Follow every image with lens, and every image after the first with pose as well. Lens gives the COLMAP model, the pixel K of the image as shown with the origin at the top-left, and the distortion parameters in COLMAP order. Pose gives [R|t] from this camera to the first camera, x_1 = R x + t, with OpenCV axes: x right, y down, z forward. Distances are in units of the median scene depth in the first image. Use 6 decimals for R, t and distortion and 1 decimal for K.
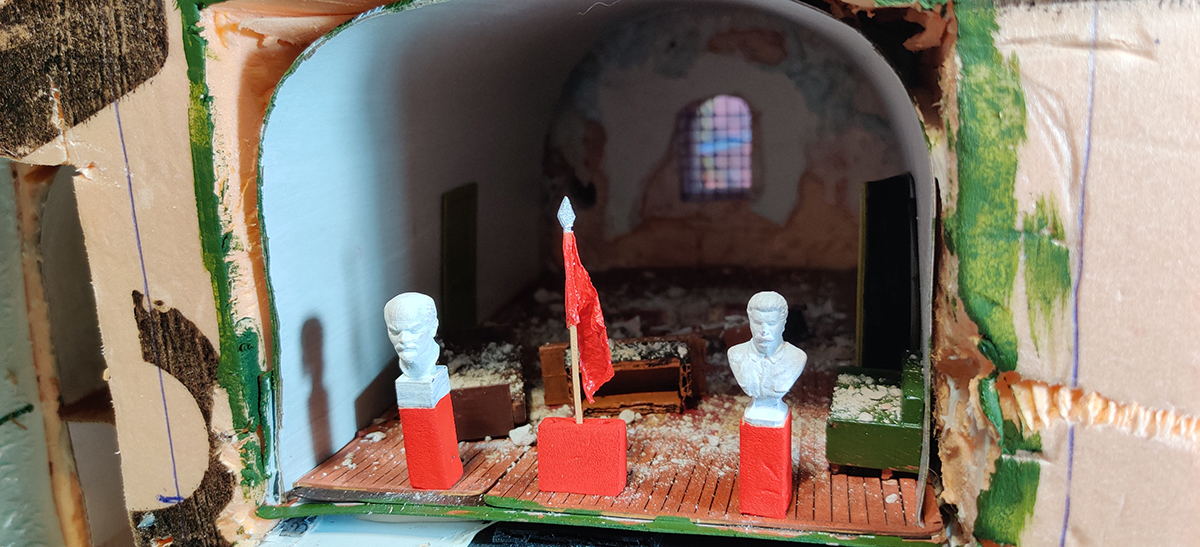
lens RADIAL K [[902.0, 0, 574.8], [0, 902.0, 293.7], [0, 0, 1]] dist [0.002322, -0.006614]
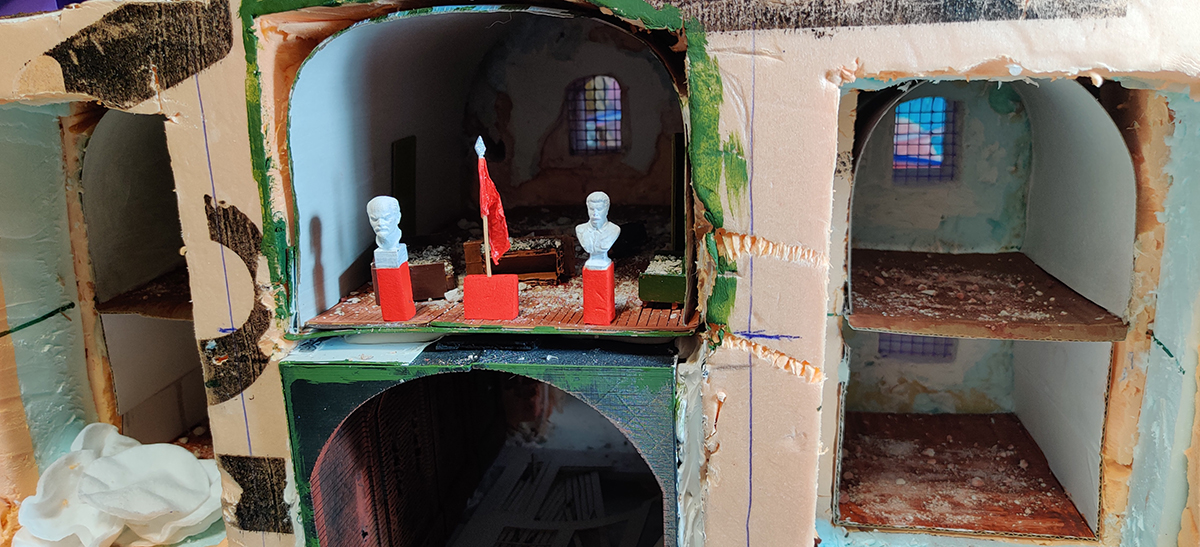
lens RADIAL K [[902.0, 0, 574.8], [0, 902.0, 293.7], [0, 0, 1]] dist [0.002322, -0.006614]
pose [[0.995936, -0.006391, 0.089840, 0.012506], [0.004051, 0.999649, 0.026197, 0.131774], [-0.089976, -0.025727, 0.995612, -0.636174]]
